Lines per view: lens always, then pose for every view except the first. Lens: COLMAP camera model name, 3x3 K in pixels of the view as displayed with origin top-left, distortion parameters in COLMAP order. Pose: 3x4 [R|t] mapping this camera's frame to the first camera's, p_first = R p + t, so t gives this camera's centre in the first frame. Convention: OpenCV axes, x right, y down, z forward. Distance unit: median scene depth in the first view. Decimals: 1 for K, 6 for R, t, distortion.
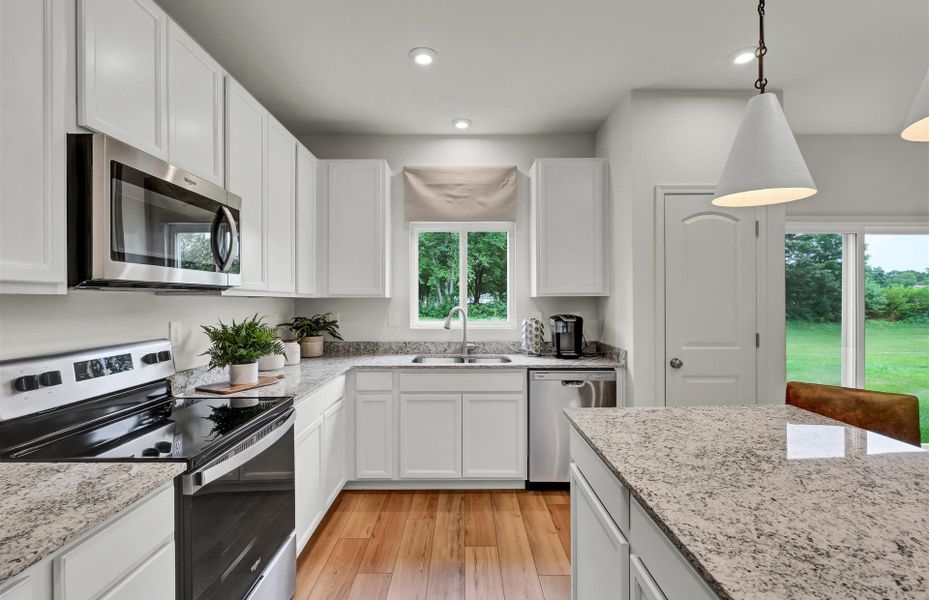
lens RADIAL K [[418.2, 0, 461.2], [0, 418.2, 300.1], [0, 0, 1]] dist [-0.012066, -0.000389]
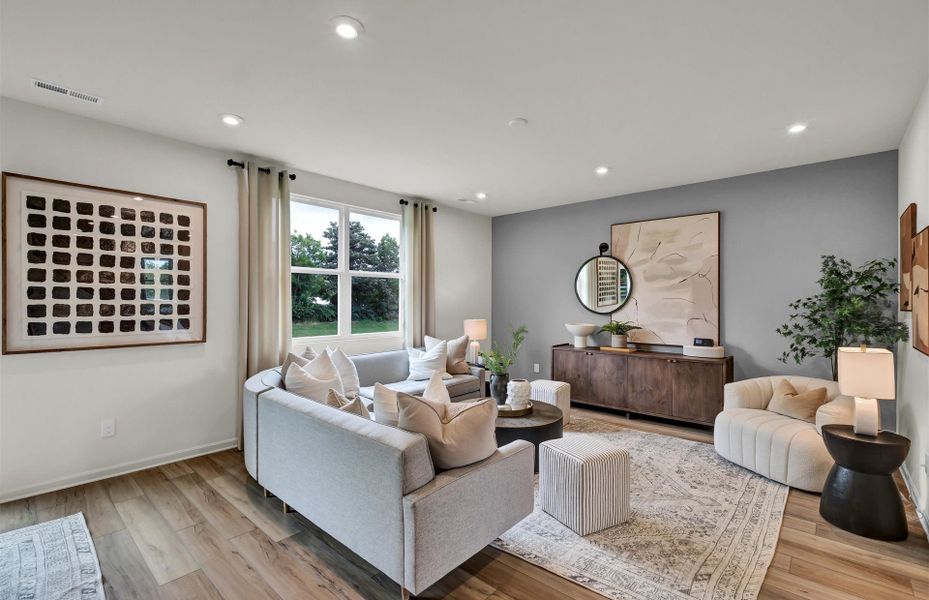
lens RADIAL K [[415.6, 0, 460.7], [0, 415.6, 301.8], [0, 0, 1]] dist [-0.003262, -0.000011]
pose [[0.668450, 0.005308, 0.743738, 1.571044], [-0.003793, 0.999986, -0.003727, -0.005590], [-0.743748, -0.000330, 0.668460, -0.237262]]
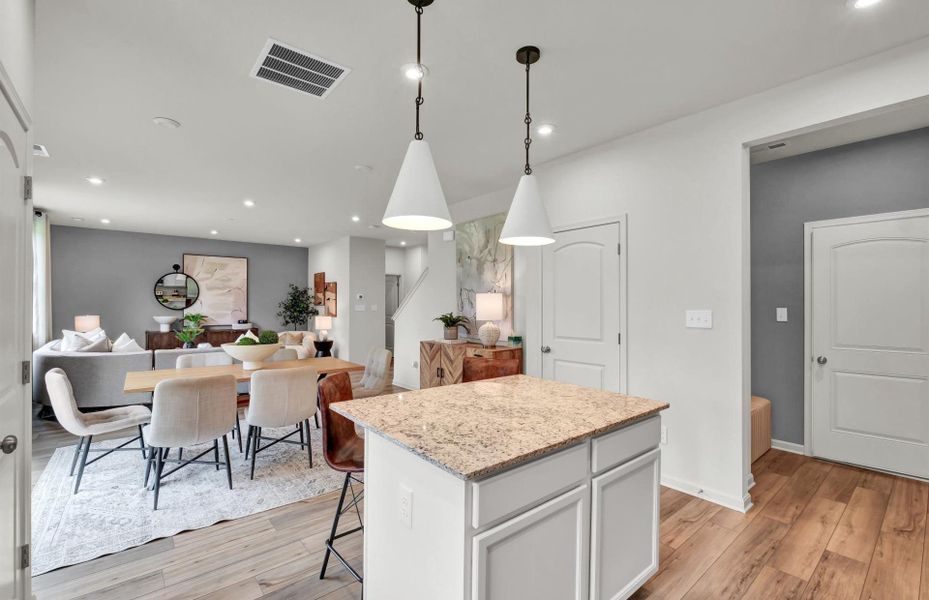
lens RADIAL K [[404.0, 0, 460.8], [0, 404.0, 302.7], [0, 0, 1]] dist [-0.009556, -0.000150]
pose [[-0.641380, 0.000929, 0.767223, -0.117116], [-0.001572, 0.999996, -0.002525, -0.004410], [-0.767222, -0.002825, -0.641376, 0.840911]]
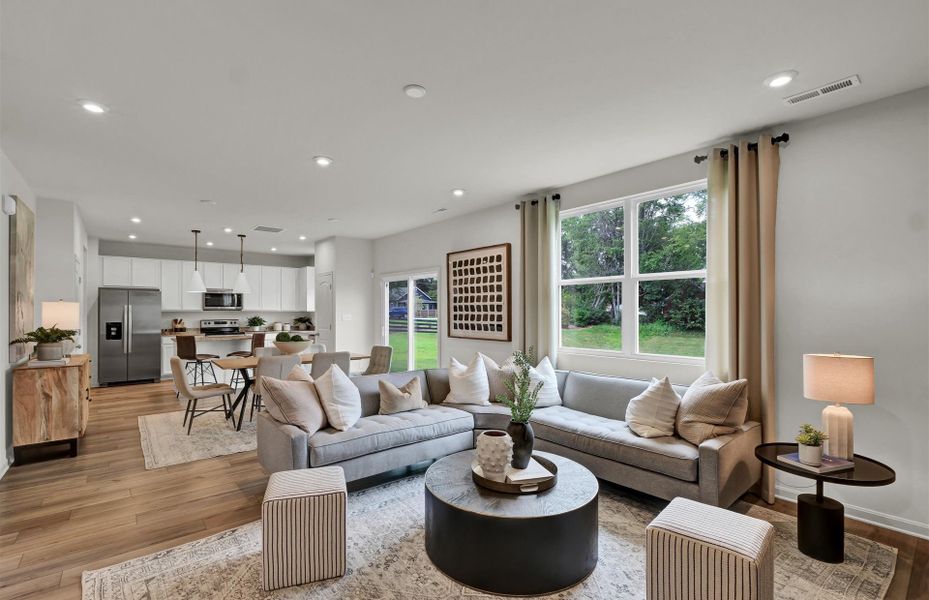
lens RADIAL K [[421.6, 0, 465.0], [0, 421.6, 310.0], [0, 0, 1]] dist [-0.001799, 0.000195]
pose [[0.639392, 0.001011, -0.768880, 3.262235], [-0.002382, 0.999997, -0.000666, -0.017852], [0.768877, 0.002257, 0.639393, -0.105936]]
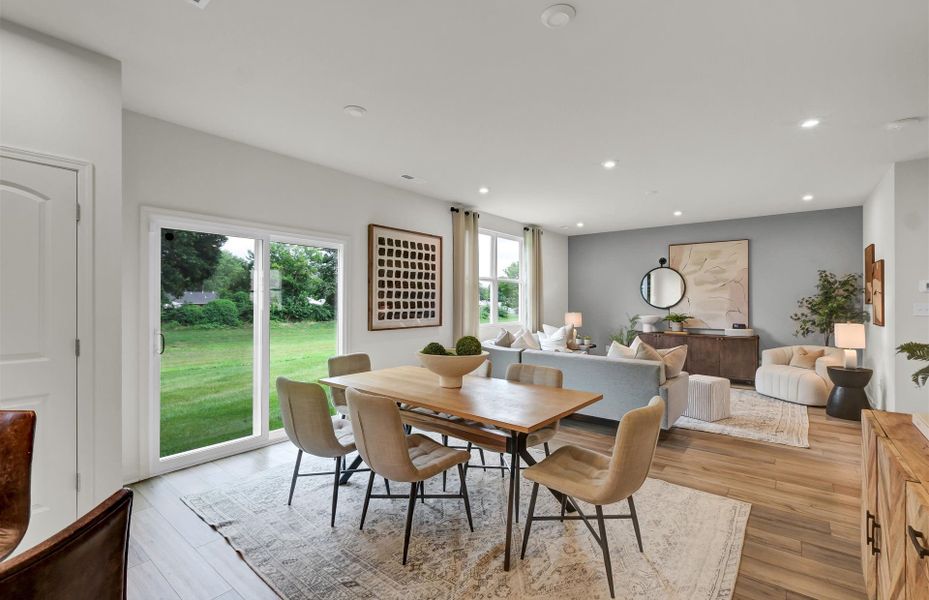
lens RADIAL K [[410.1, 0, 464.5], [0, 410.1, 300.0], [0, 0, 1]] dist [-0.002439, -0.000303]
pose [[0.625670, 0.006406, 0.780061, 0.547239], [-0.000974, 0.999972, -0.007431, 0.007056], [-0.780087, 0.003889, 0.625659, -0.108705]]
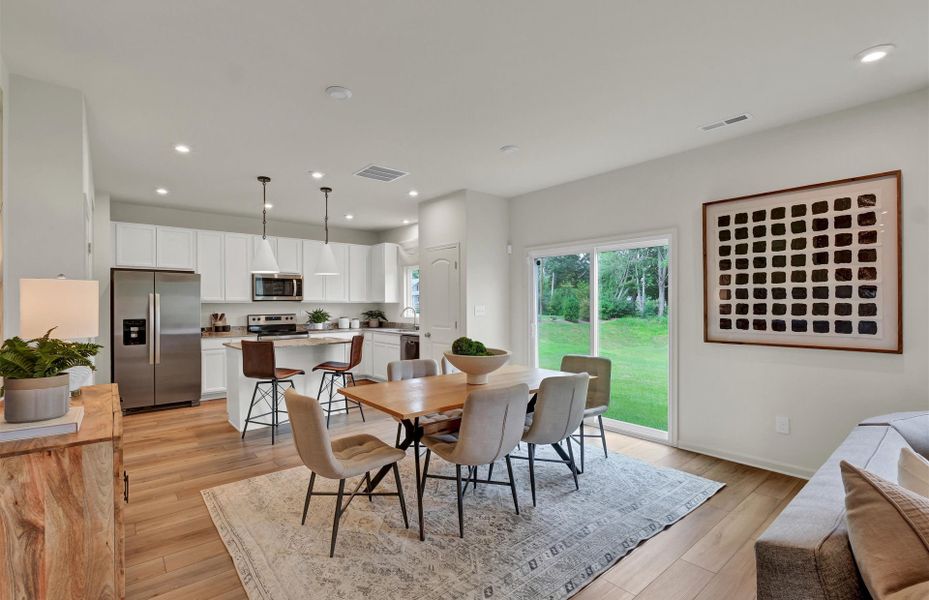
lens RADIAL K [[422.7, 0, 464.1], [0, 422.7, 304.6], [0, 0, 1]] dist [-0.002354, -0.000297]
pose [[0.647476, 0.001548, -0.762084, 2.080674], [0.001491, 0.999993, 0.003297, -0.001854], [0.762085, -0.003271, 0.647469, -0.203668]]
